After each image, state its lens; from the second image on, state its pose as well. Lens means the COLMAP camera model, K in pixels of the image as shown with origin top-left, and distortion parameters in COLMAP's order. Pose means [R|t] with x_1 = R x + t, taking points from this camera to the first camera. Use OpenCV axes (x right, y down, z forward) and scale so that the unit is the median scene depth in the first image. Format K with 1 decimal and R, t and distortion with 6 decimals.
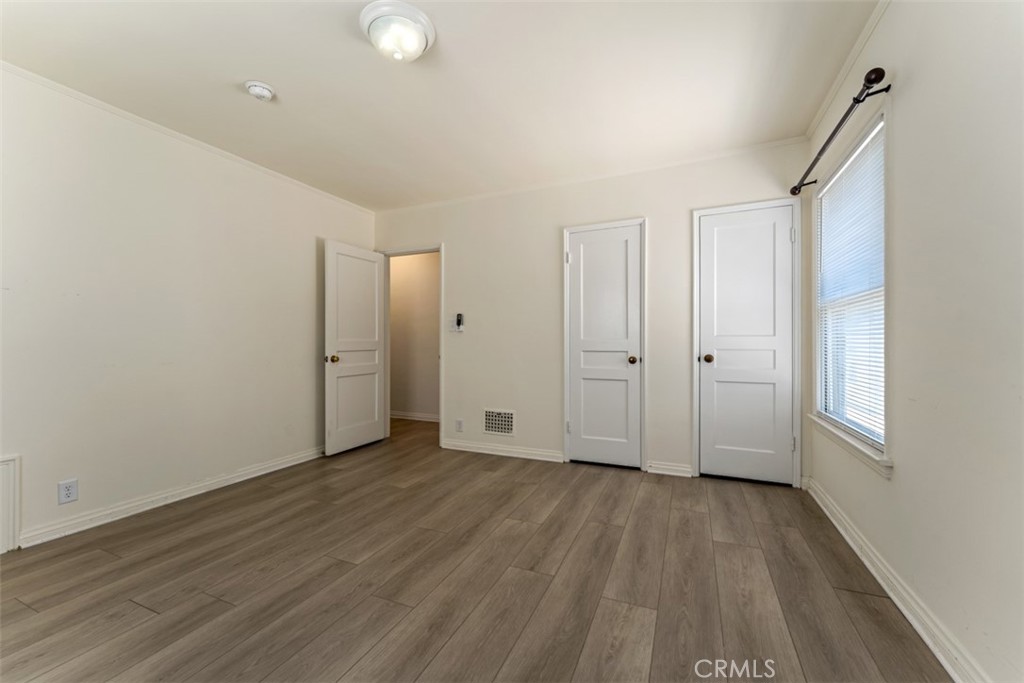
lens RADIAL K [[407.5, 0, 512.0], [0, 407.5, 341.8], [0, 0, 1]] dist [0.003116, 0.000458]
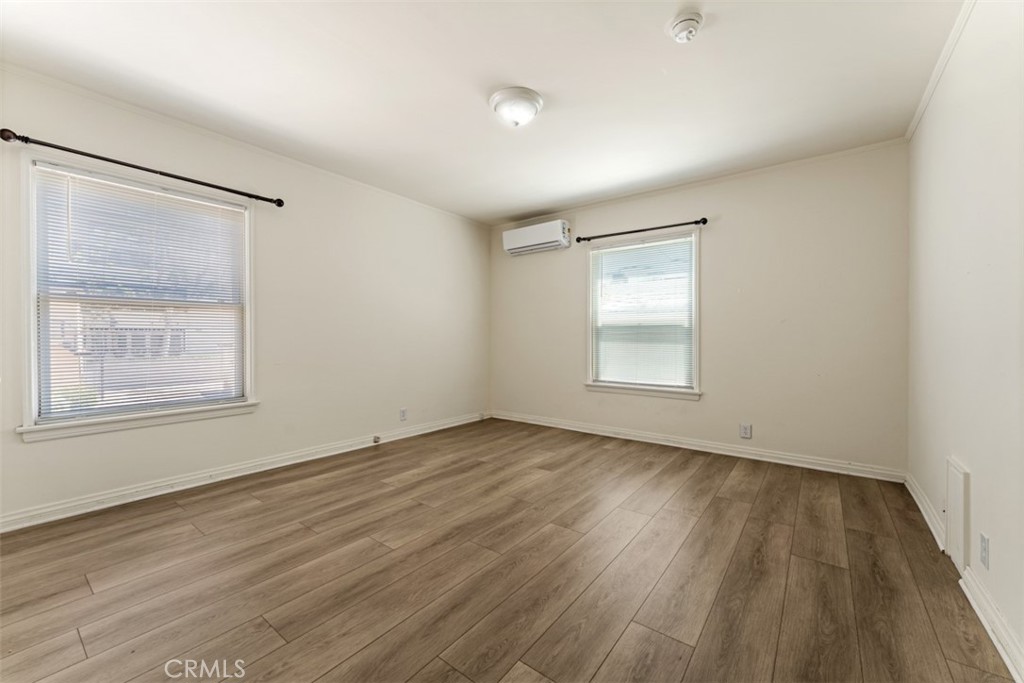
lens RADIAL K [[407.5, 0, 512.0], [0, 407.5, 339.2], [0, 0, 1]] dist [0.003116, 0.000458]
pose [[-0.971918, 0.000395, 0.235320, -0.494213], [0.001092, 0.999995, 0.002830, 0.004569], [-0.235318, 0.003008, -0.971914, 1.961755]]
